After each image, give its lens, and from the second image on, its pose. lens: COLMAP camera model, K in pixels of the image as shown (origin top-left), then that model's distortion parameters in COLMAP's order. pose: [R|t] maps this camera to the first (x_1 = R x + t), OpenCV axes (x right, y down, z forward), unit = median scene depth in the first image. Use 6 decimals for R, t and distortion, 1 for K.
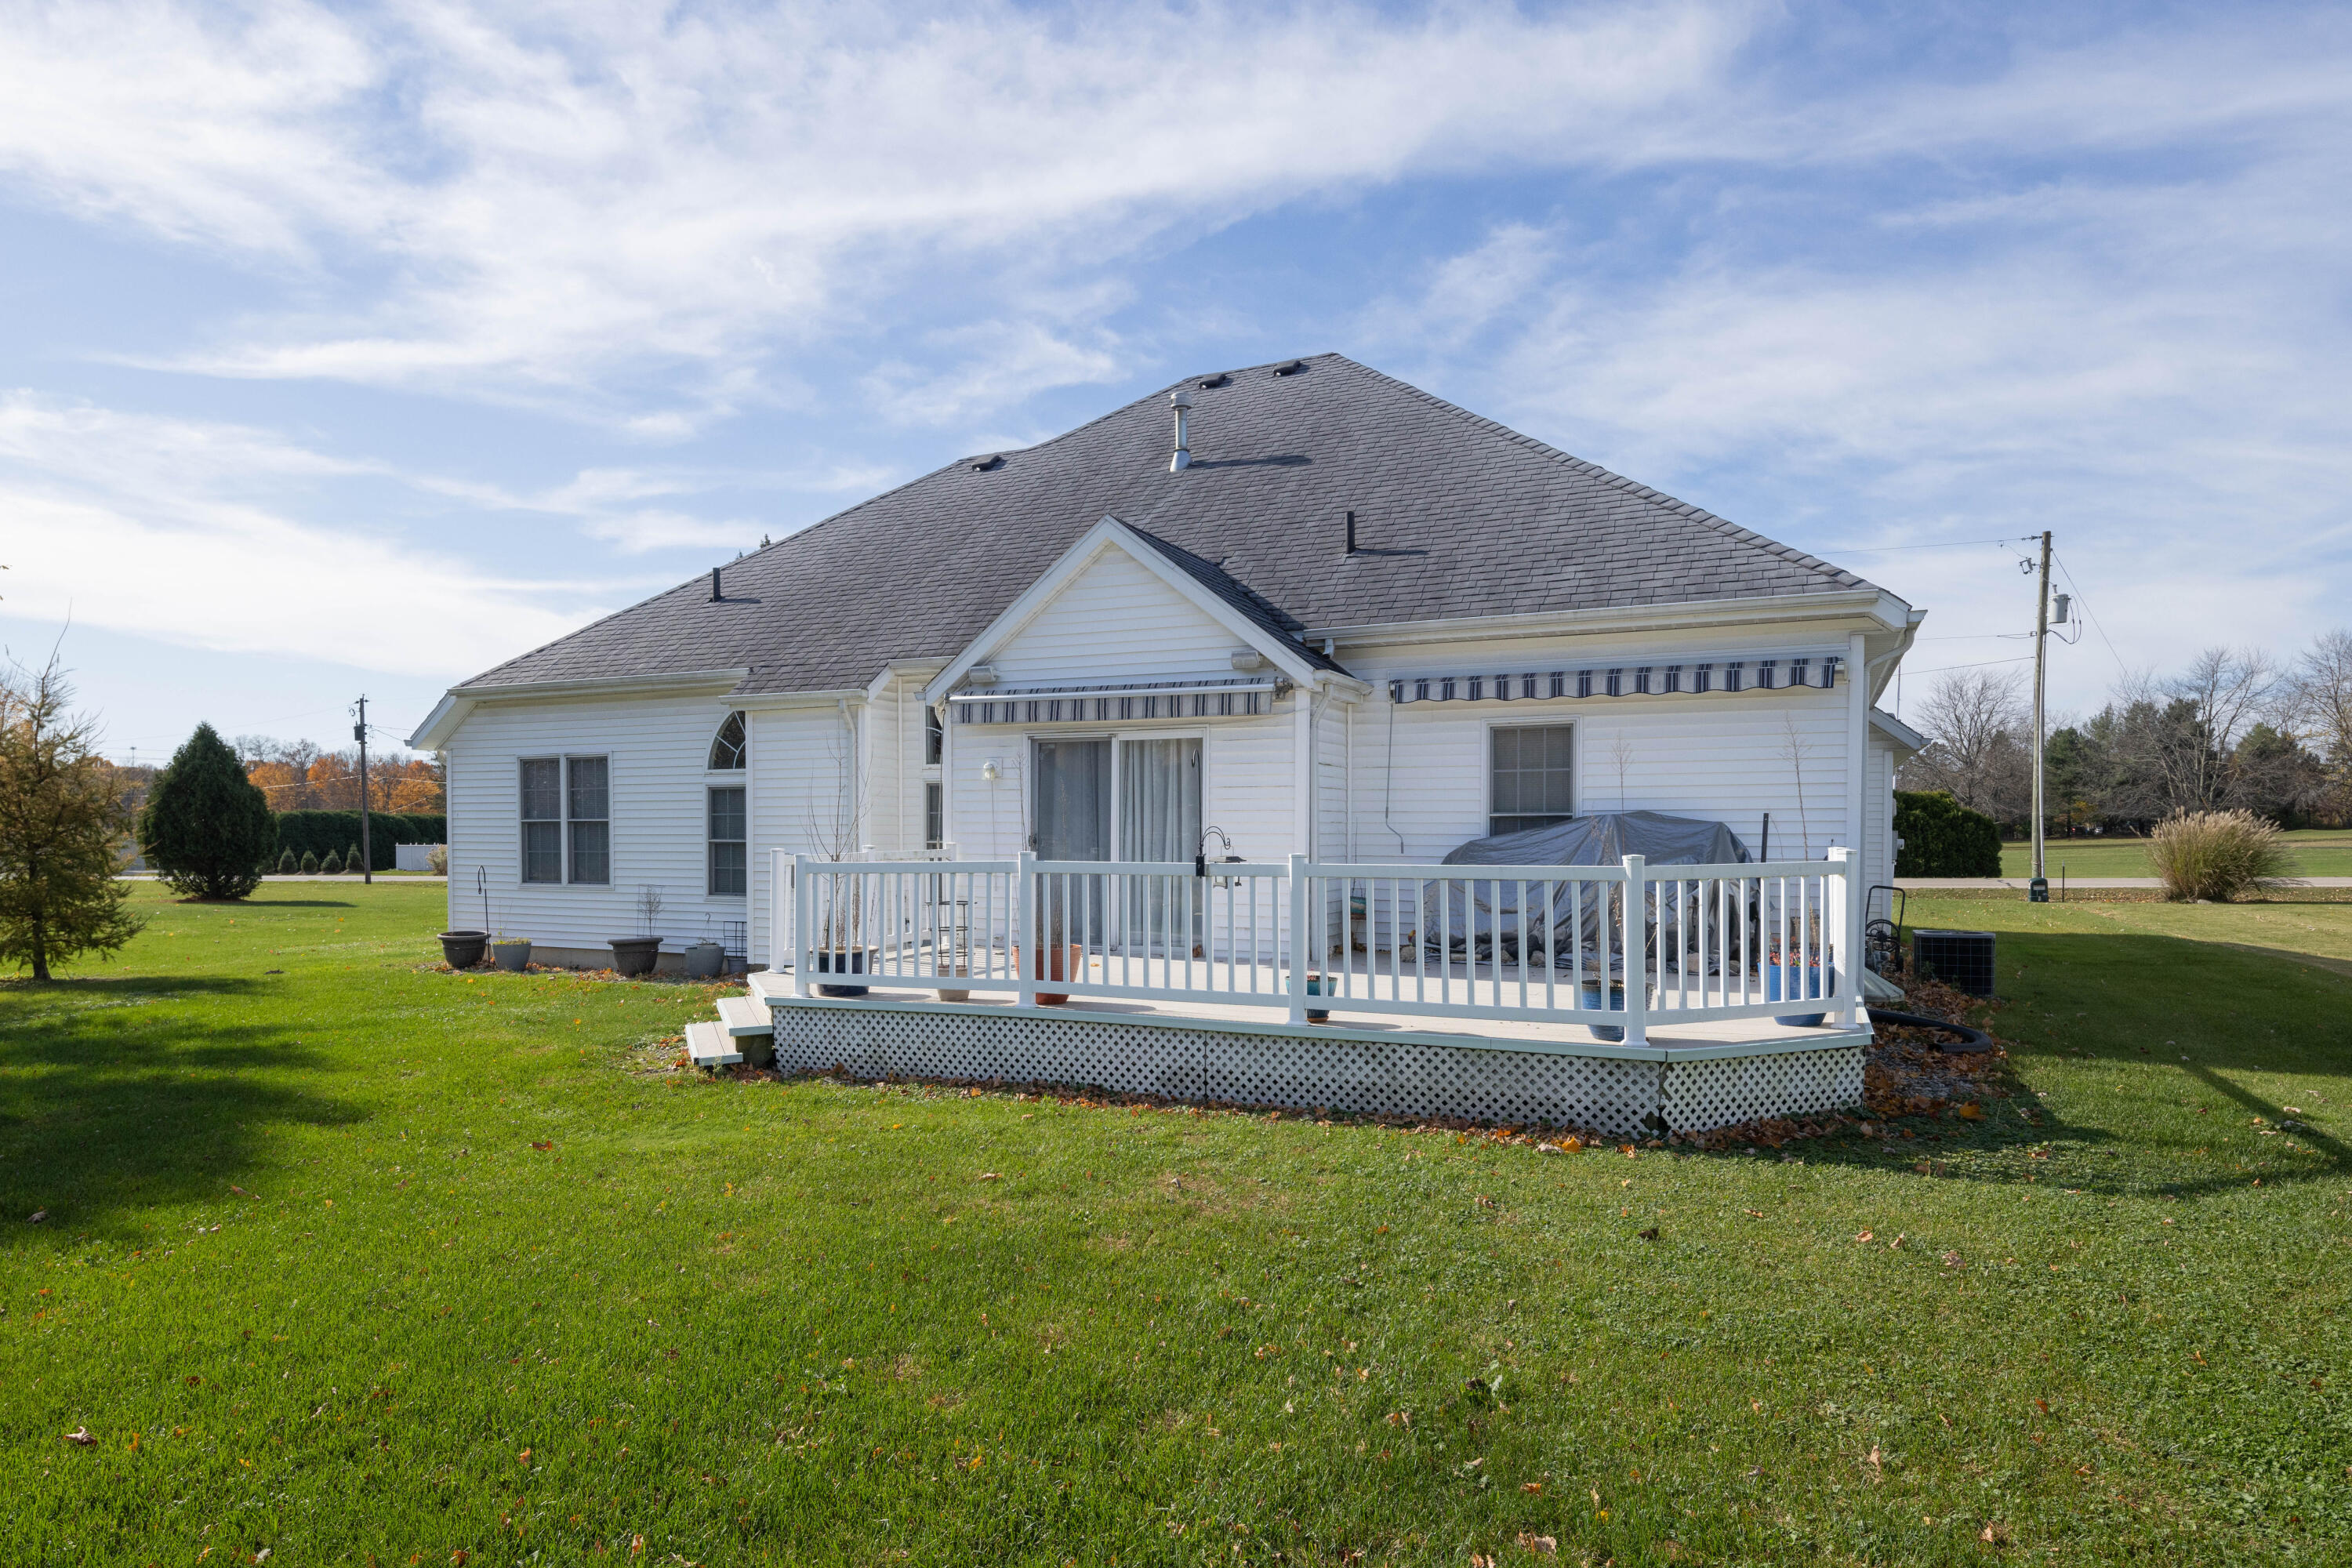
lens RADIAL K [[1182.3, 0, 1142.7], [0, 1182.3, 779.2], [0, 0, 1]] dist [0.003674, -0.000143]
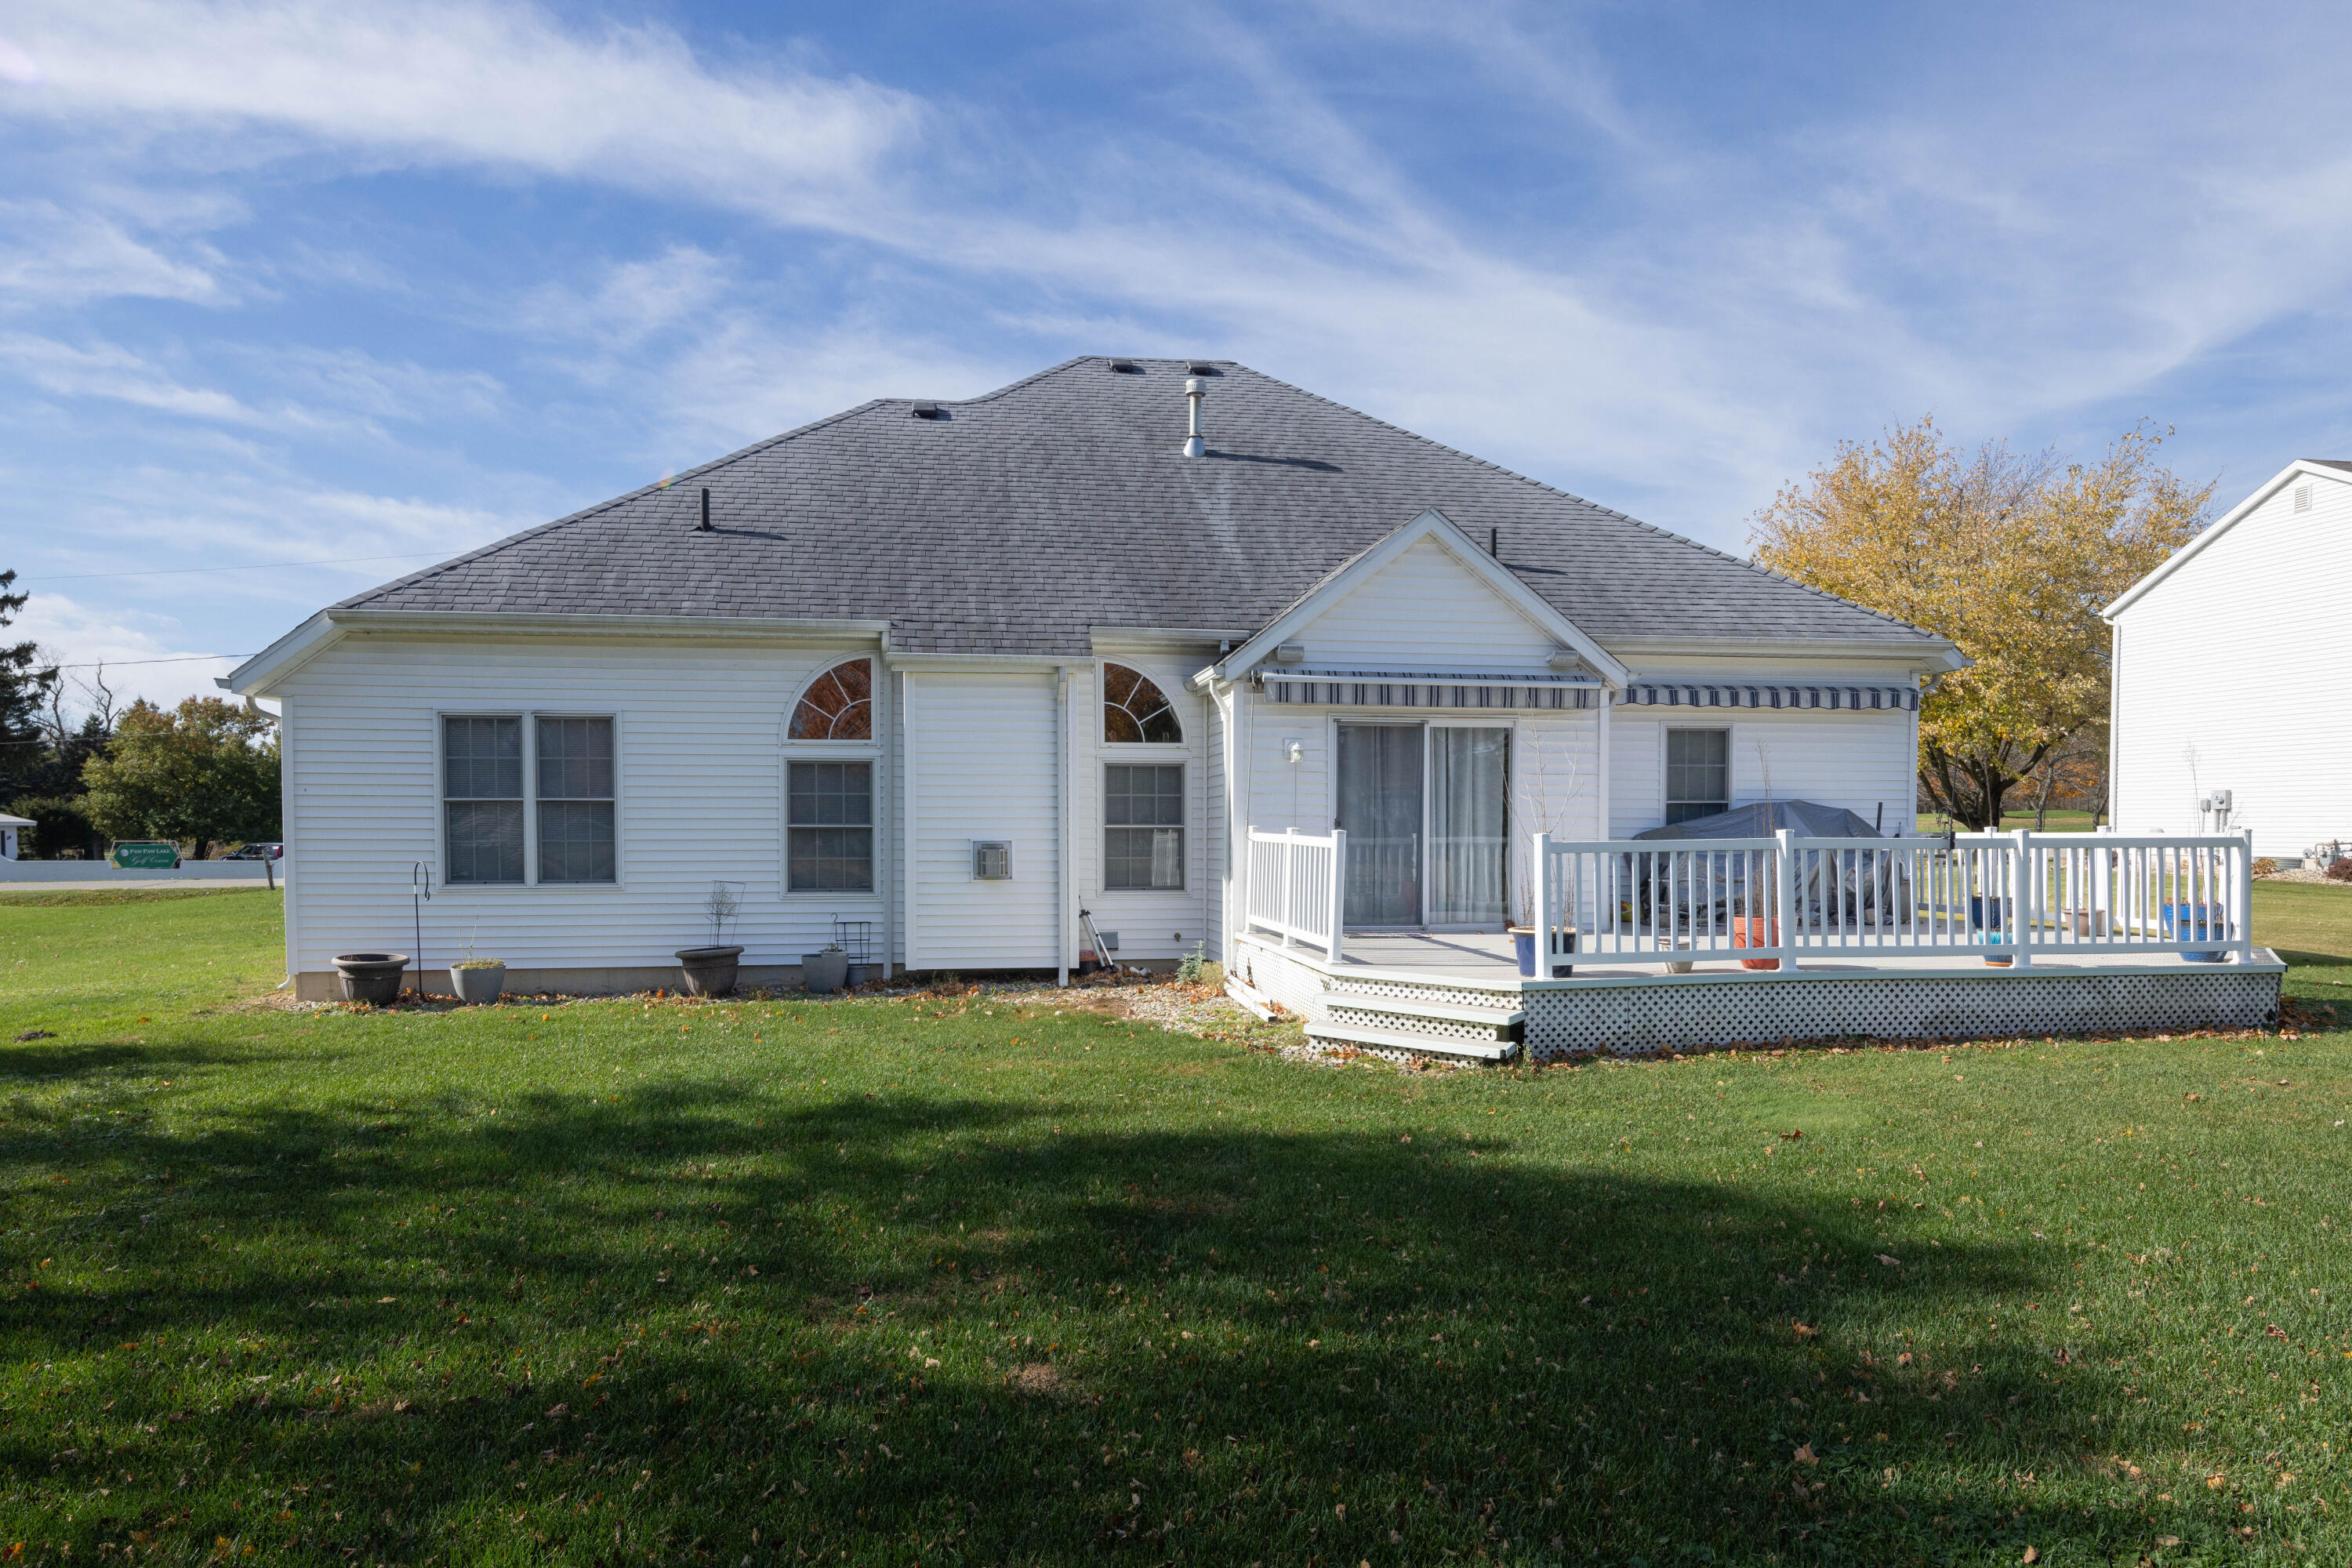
lens RADIAL K [[1182.3, 0, 1142.7], [0, 1182.3, 779.2], [0, 0, 1]] dist [0.003674, -0.000143]
pose [[0.868072, 0.018570, 0.496091, -0.756303], [-0.022579, 0.999743, 0.002087, 0.016757], [-0.495924, -0.013013, 0.868268, 0.225526]]
